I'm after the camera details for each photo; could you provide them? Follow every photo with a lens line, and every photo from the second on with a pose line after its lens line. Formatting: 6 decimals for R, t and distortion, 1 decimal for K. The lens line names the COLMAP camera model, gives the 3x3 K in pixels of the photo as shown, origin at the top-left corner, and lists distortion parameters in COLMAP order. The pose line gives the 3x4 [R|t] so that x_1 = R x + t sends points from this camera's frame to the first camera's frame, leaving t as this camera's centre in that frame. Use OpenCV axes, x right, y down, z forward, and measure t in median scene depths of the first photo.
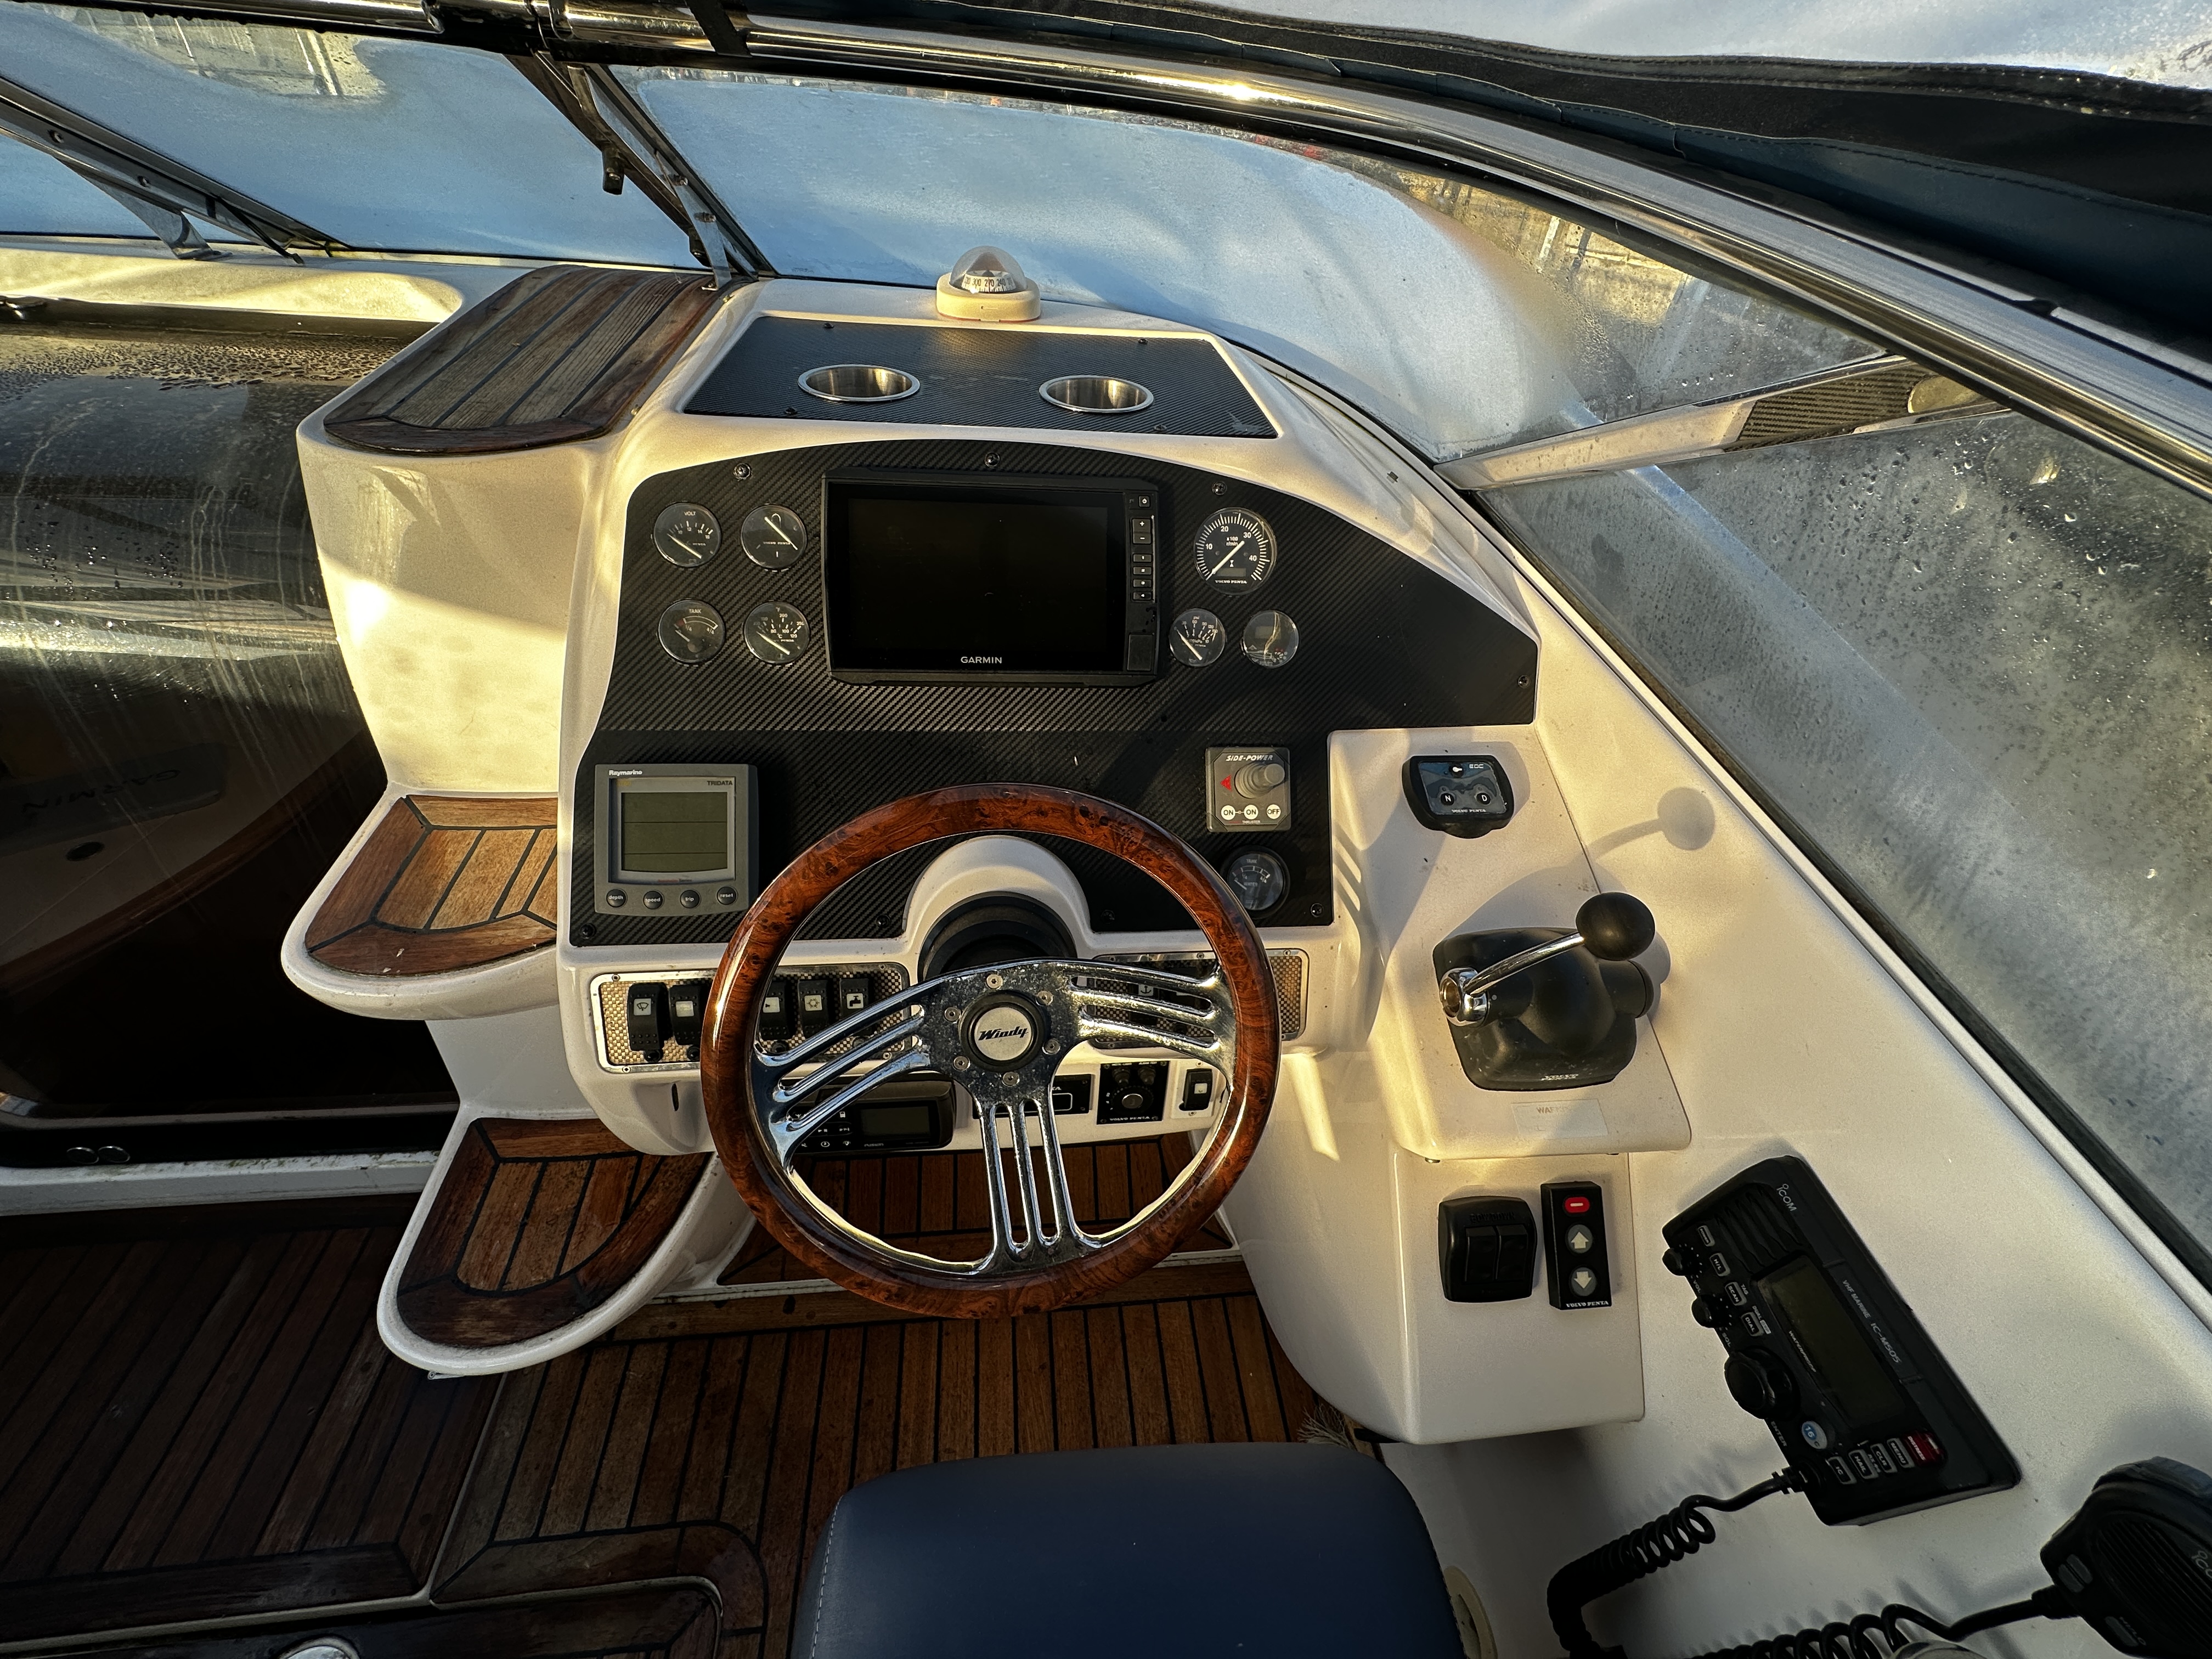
lens RADIAL K [[878.7, 0, 1106.0], [0, 878.7, 829.5], [0, 0, 1]] dist [-0.002117, -0.000371]
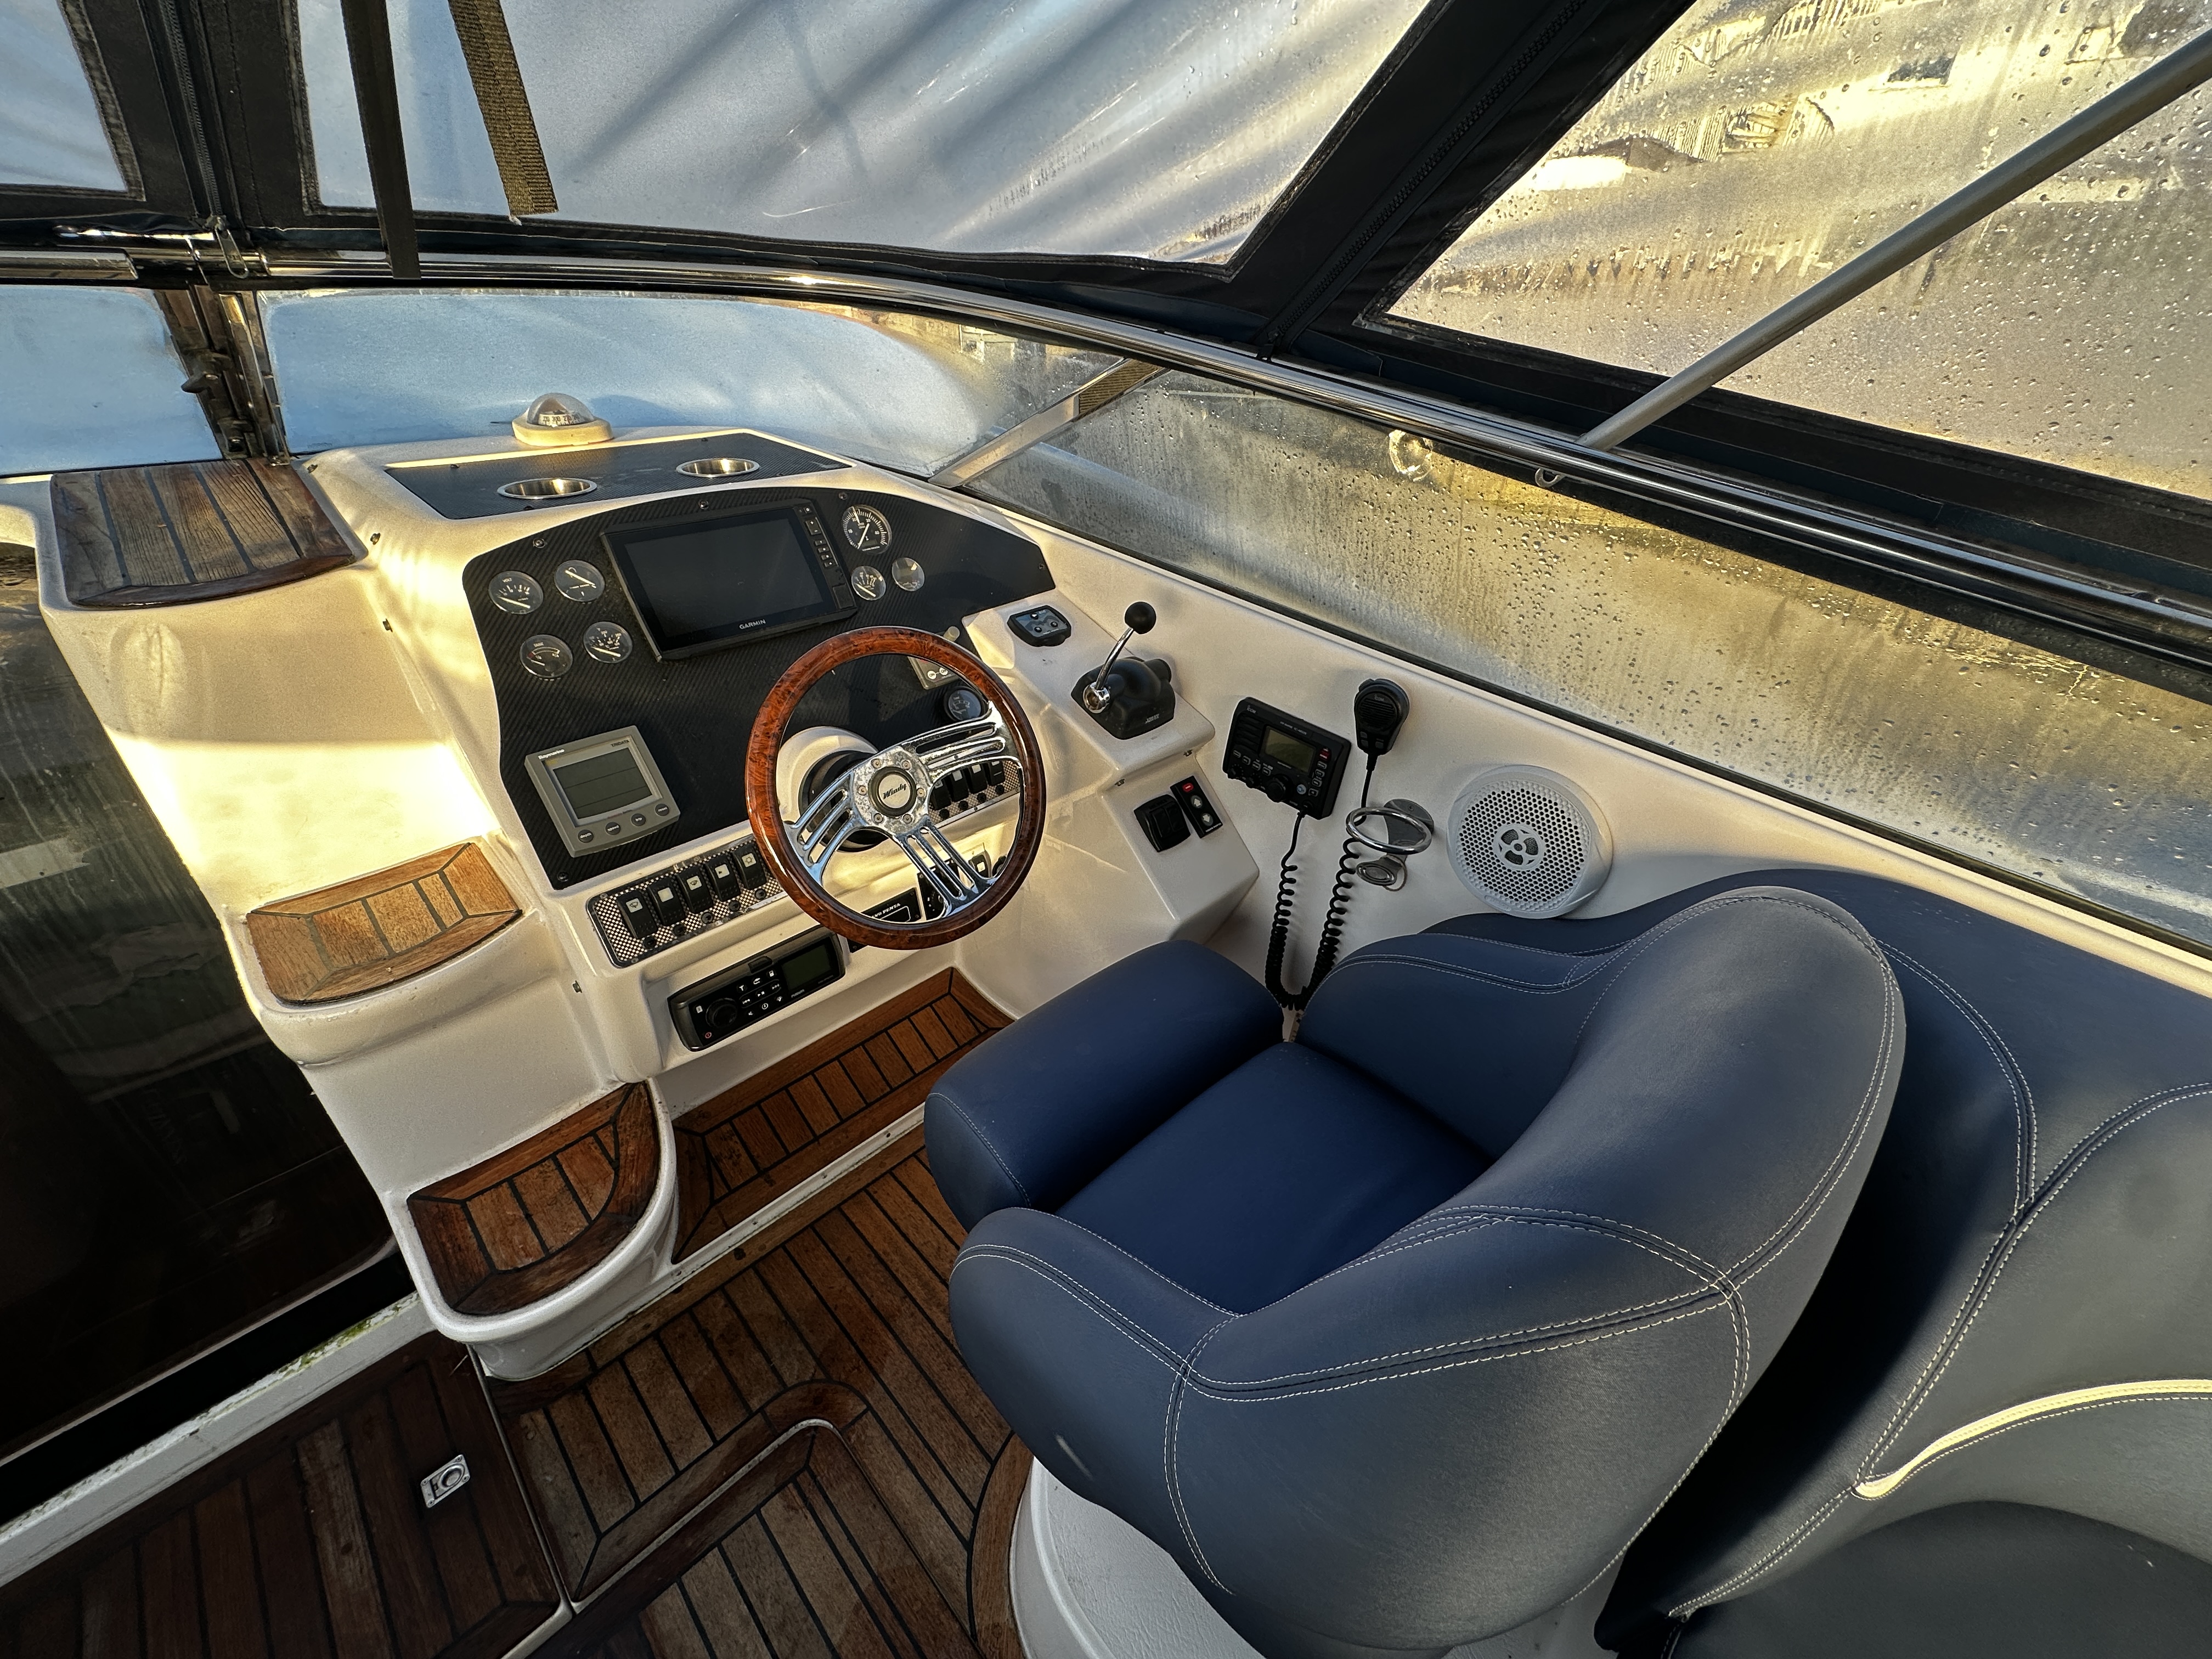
lens RADIAL K [[878.7, 0, 1106.0], [0, 878.7, 829.5], [0, 0, 1]] dist [-0.002117, -0.000371]
pose [[0.779764, -0.381607, 0.496331, -0.535837], [0.432997, 0.901306, 0.012711, 0.363112], [-0.452197, 0.204998, 0.868040, -0.517998]]
